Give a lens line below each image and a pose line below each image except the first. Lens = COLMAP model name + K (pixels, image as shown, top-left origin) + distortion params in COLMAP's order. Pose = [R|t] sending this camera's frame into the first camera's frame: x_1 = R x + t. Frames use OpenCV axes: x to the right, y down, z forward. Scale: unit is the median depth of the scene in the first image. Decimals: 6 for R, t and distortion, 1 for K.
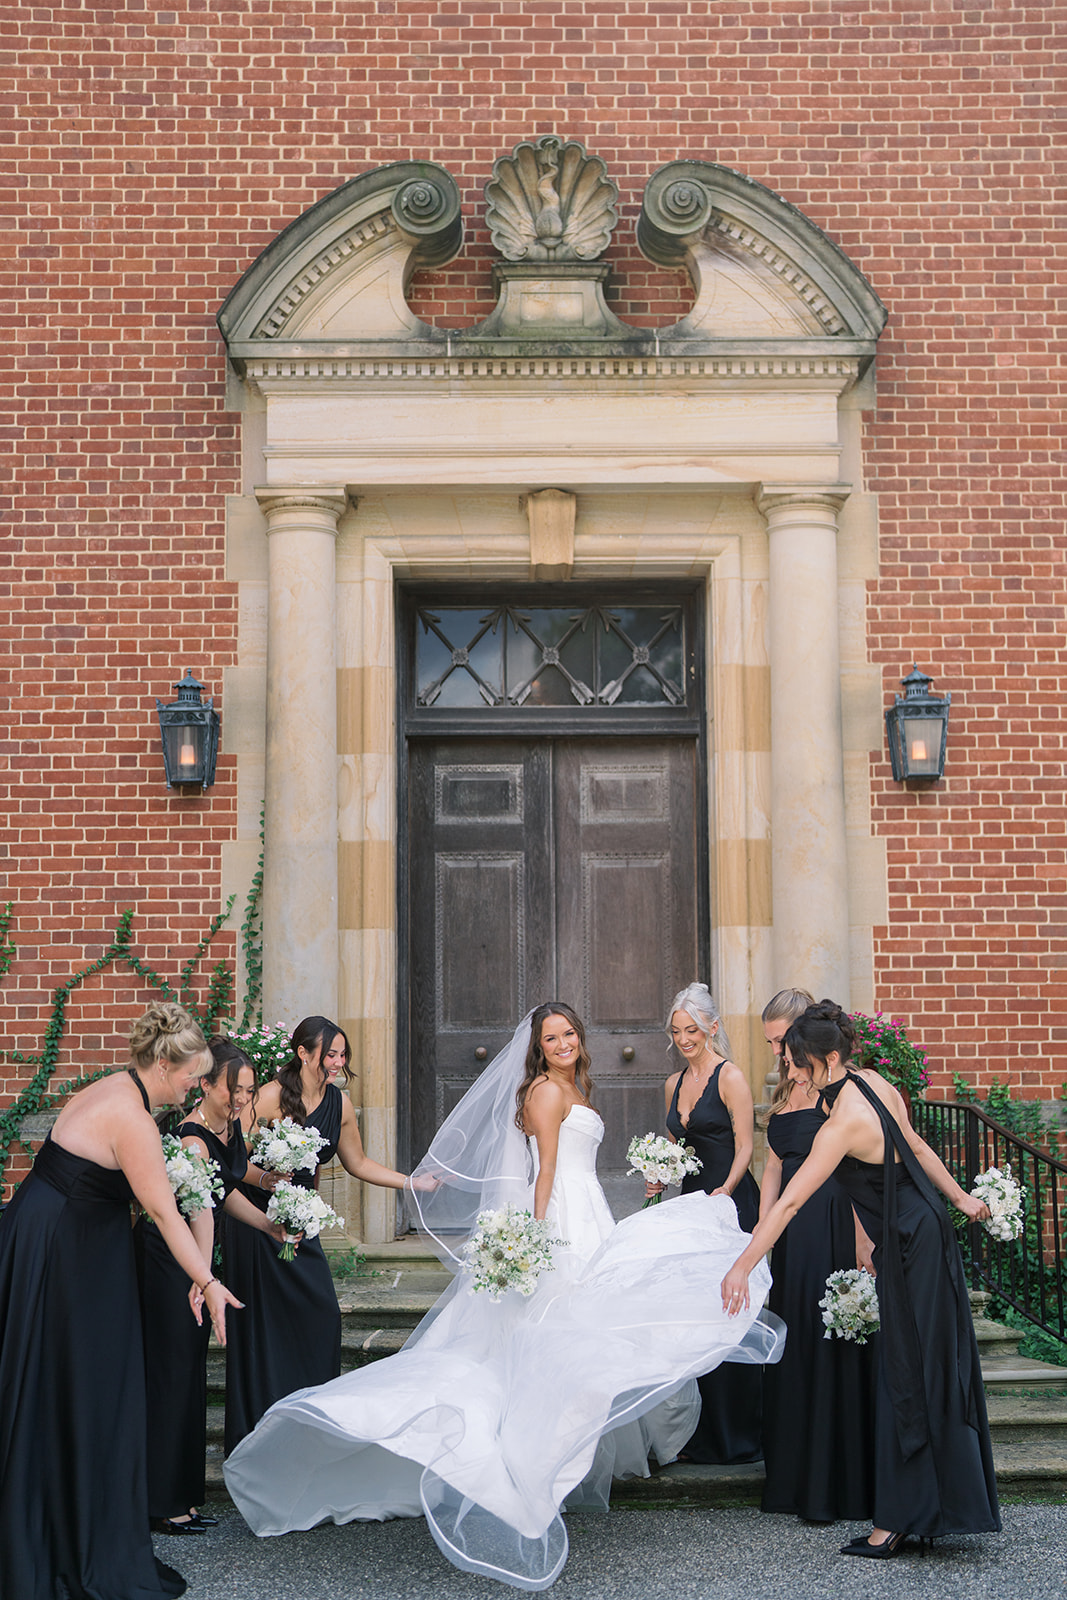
lens RADIAL K [[2222.8, 0, 547.4], [0, 2222.8, 825.6], [0, 0, 1]] dist [0.044988, 0.000000]
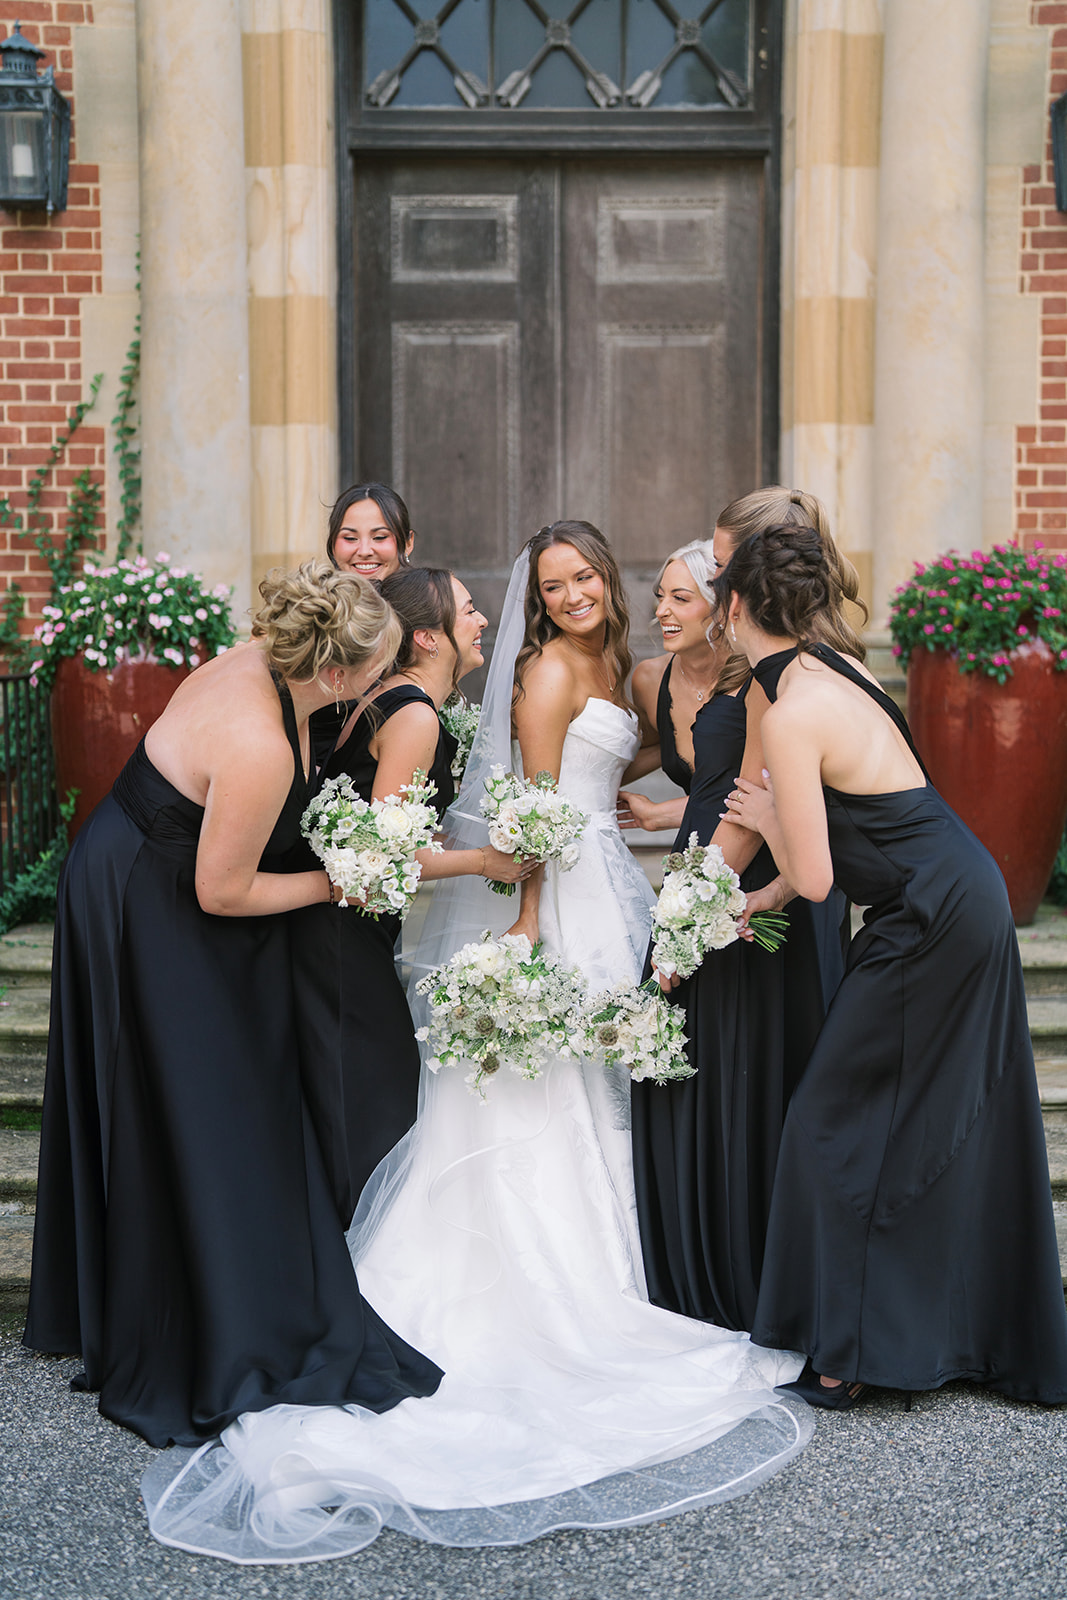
lens RADIAL K [[2222.8, 0, 544.4], [0, 2222.8, 775.3], [0, 0, 1]] dist [0.044988, 0.000000]
pose [[0.999980, 0.006274, -0.000479, -0.001030], [-0.006120, 0.987458, 0.157764, 0.043655], [0.001463, -0.157758, 0.987477, 0.289169]]
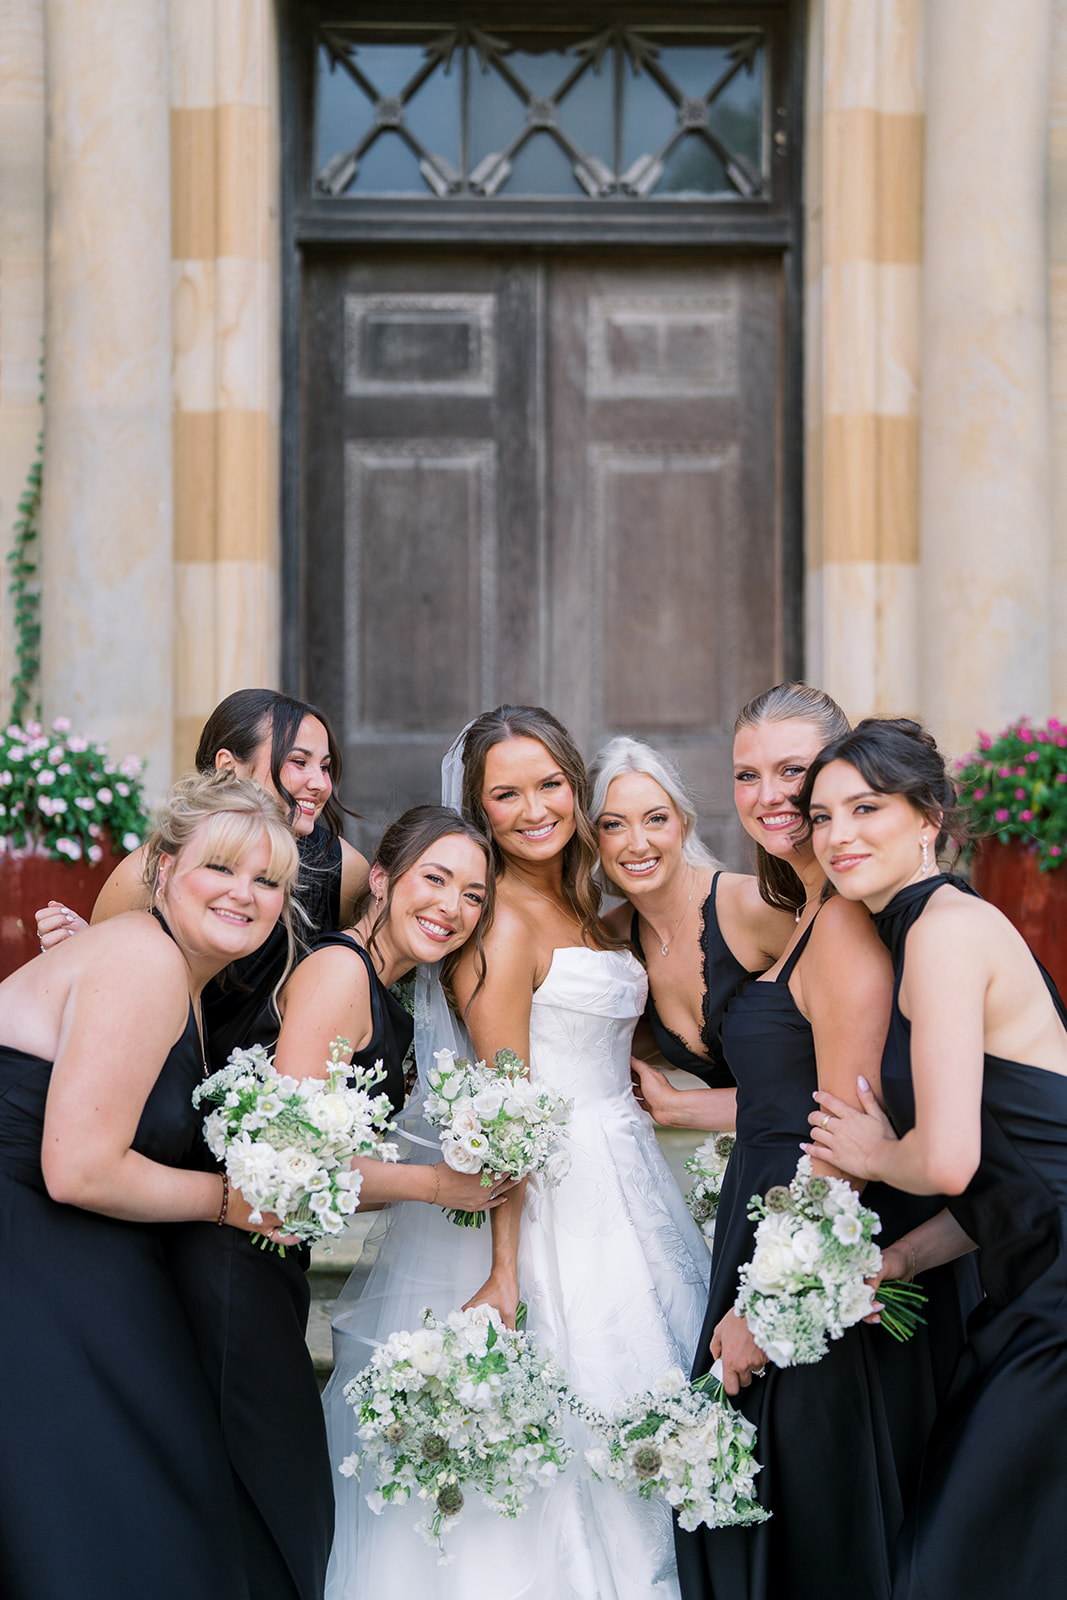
lens RADIAL K [[2222.8, 0, 526.7], [0, 2222.8, 738.9], [0, 0, 1]] dist [0.044988, 0.000000]
pose [[0.999949, 0.008478, 0.005549, -0.004690], [-0.008935, 0.996057, 0.088259, 0.039734], [-0.004779, -0.088304, 0.996082, 0.408865]]
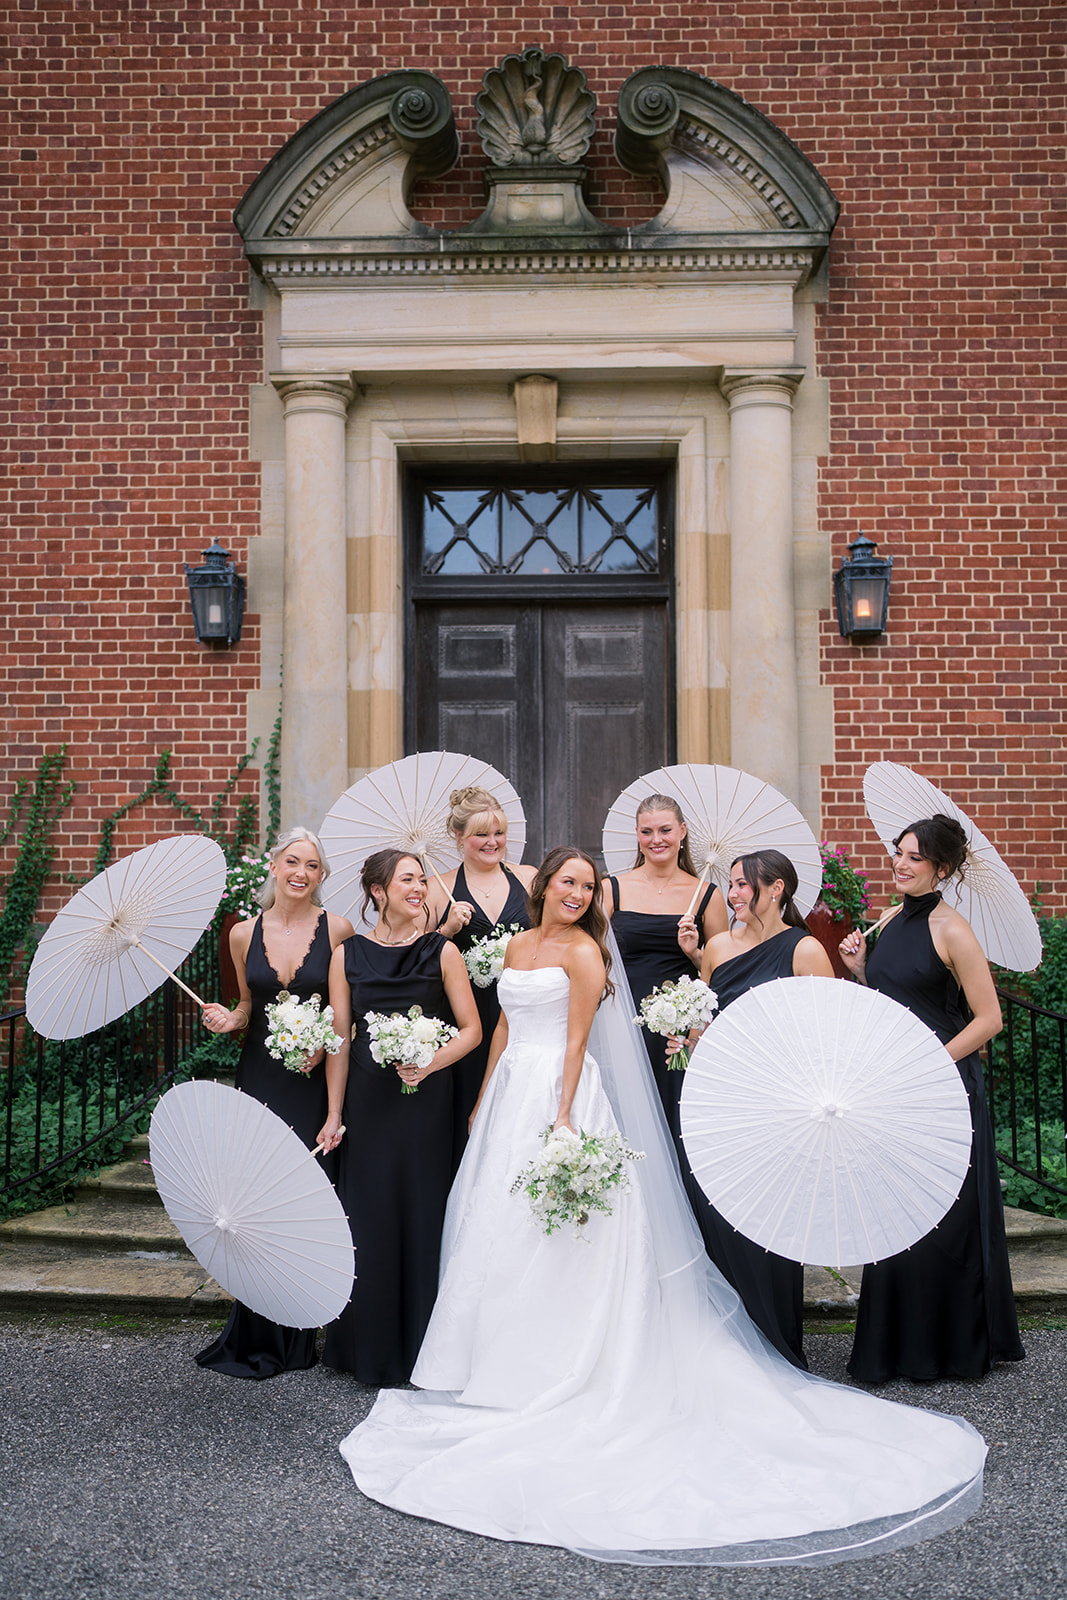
lens RADIAL K [[1538.9, 0, 552.3], [0, 1538.9, 810.4], [0, 0, 1]] dist [0.016728, 0.000000]
pose [[0.999271, 0.002177, -0.038124, 0.039927], [0.000306, 0.997885, 0.065002, 0.016997], [0.038185, -0.064966, 0.997157, 0.212691]]
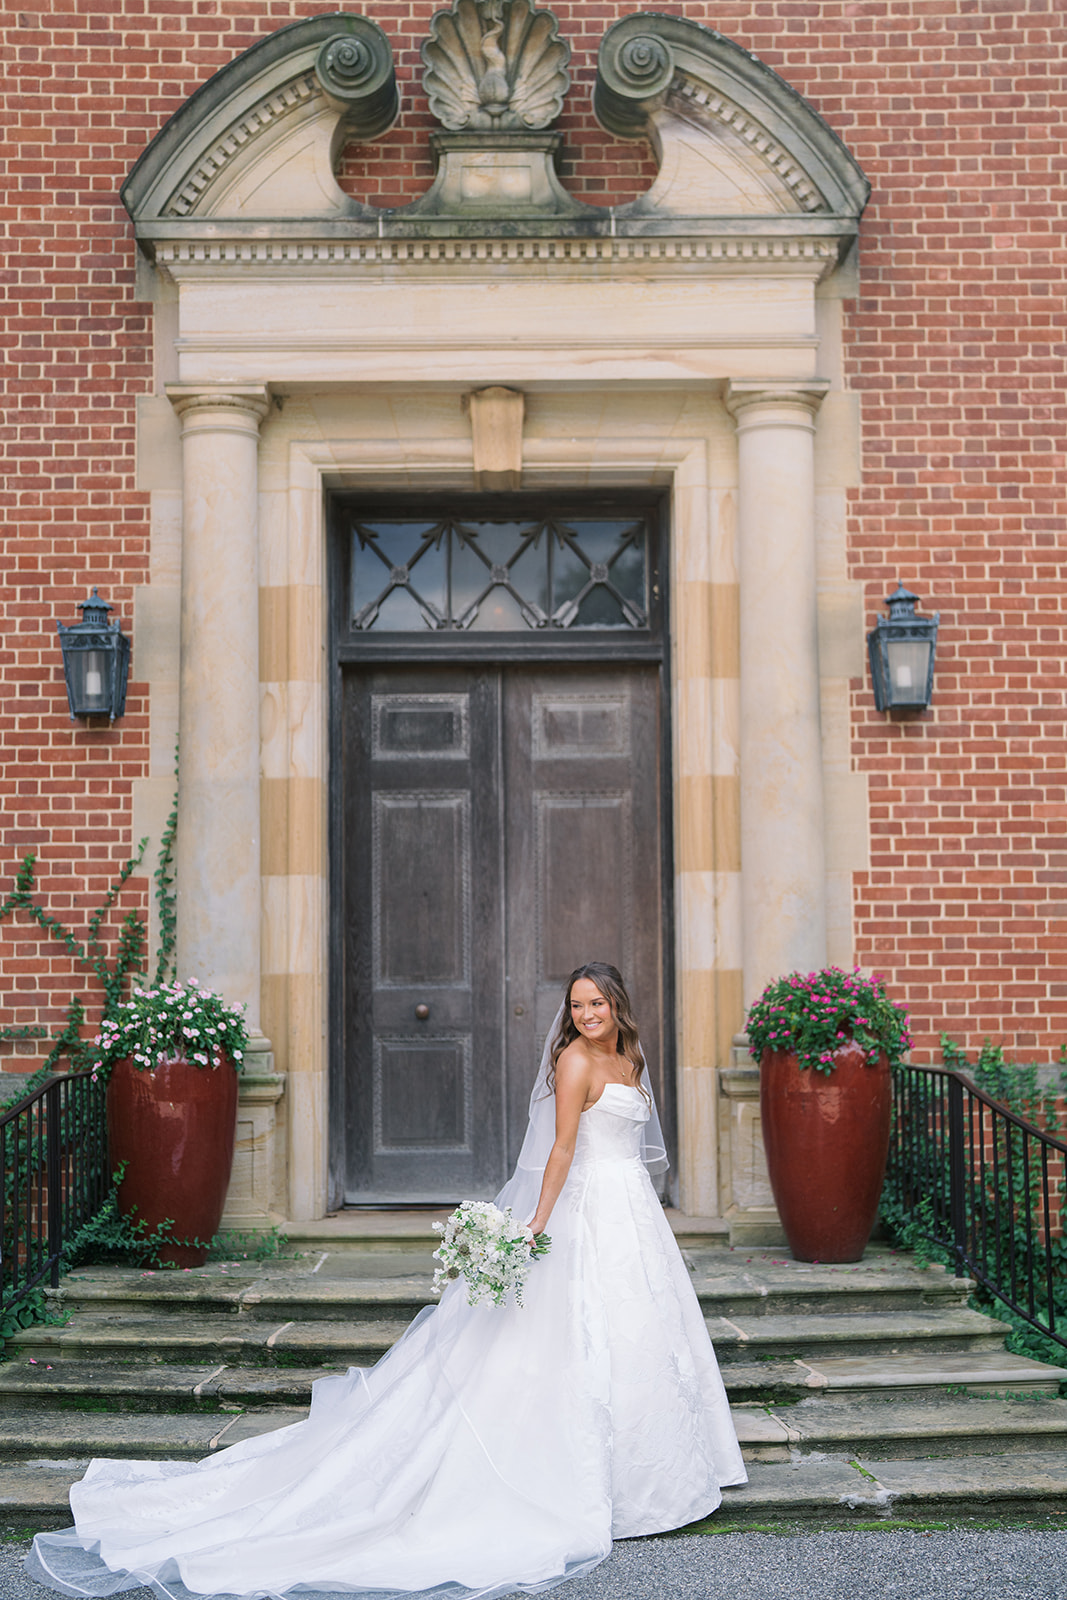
lens RADIAL K [[2222.8, 0, 539.9], [0, 2222.8, 844.2], [0, 0, 1]] dist [0.044988, 0.000000]
pose [[0.999968, -0.000797, -0.007956, 0.026223], [0.001044, 0.999515, 0.031113, 0.005705], [0.007928, -0.031120, 0.999484, 0.094312]]
